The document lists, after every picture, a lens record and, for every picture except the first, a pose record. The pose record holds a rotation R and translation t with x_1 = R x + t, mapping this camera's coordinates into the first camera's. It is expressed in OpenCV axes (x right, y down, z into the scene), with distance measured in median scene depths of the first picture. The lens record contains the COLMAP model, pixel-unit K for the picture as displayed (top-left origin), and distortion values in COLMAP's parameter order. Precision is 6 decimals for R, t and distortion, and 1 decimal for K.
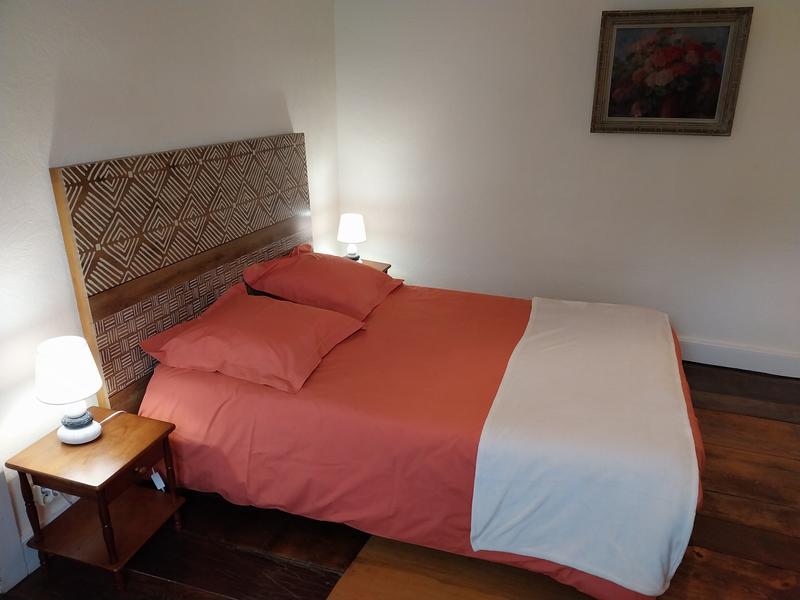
lens RADIAL K [[592.8, 0, 400.0], [0, 592.8, 300.0], [0, 0, 1]] dist [-0.003237, -0.004078]
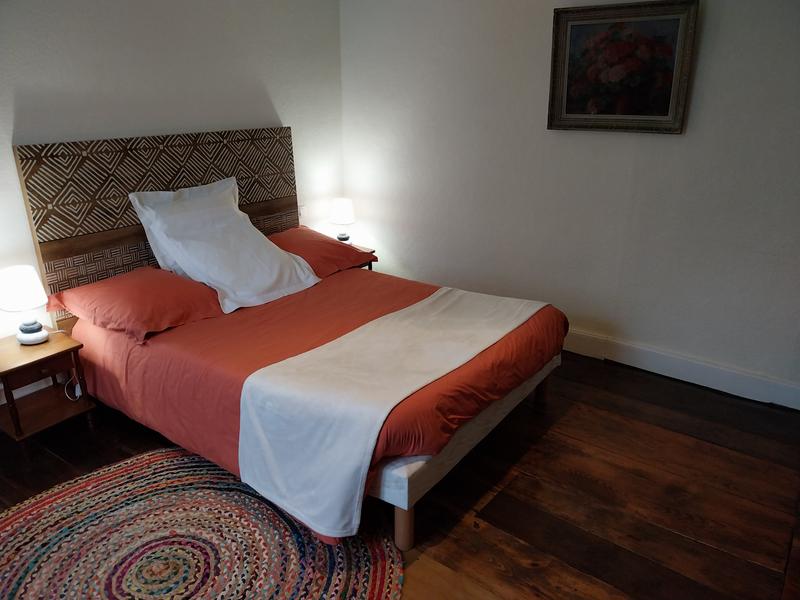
lens RADIAL K [[600.8, 0, 409.6], [0, 600.8, 302.9], [0, 0, 1]] dist [-0.000156, -0.002789]
pose [[0.954351, 0.093514, -0.283672, 0.445143], [-0.094191, 0.995490, 0.011284, 0.023568], [0.283448, 0.015950, 0.958855, -0.045225]]
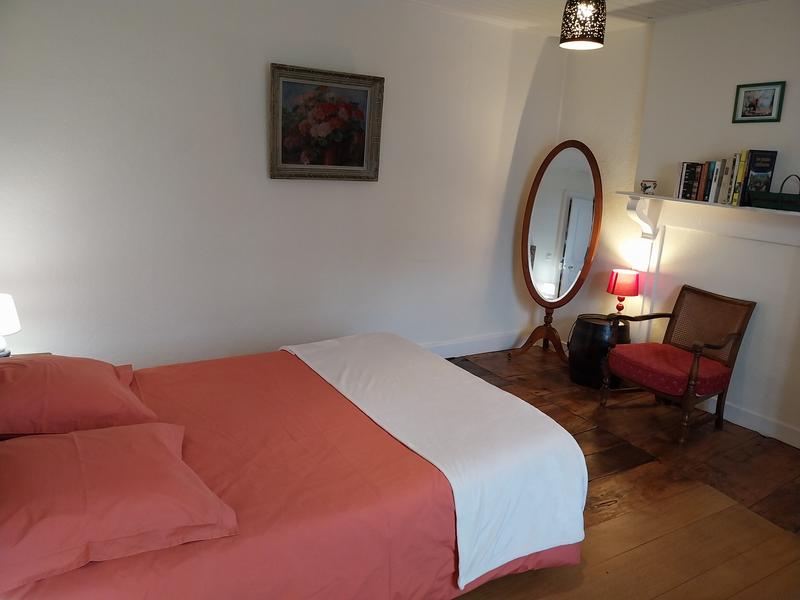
lens RADIAL K [[600.8, 0, 409.6], [0, 600.8, 302.9], [0, 0, 1]] dist [-0.000156, -0.002789]
pose [[0.626794, -0.164175, 0.761693, -0.369917], [0.208812, 0.977186, 0.038792, -0.071160], [-0.750684, 0.134736, 0.646776, 0.201773]]
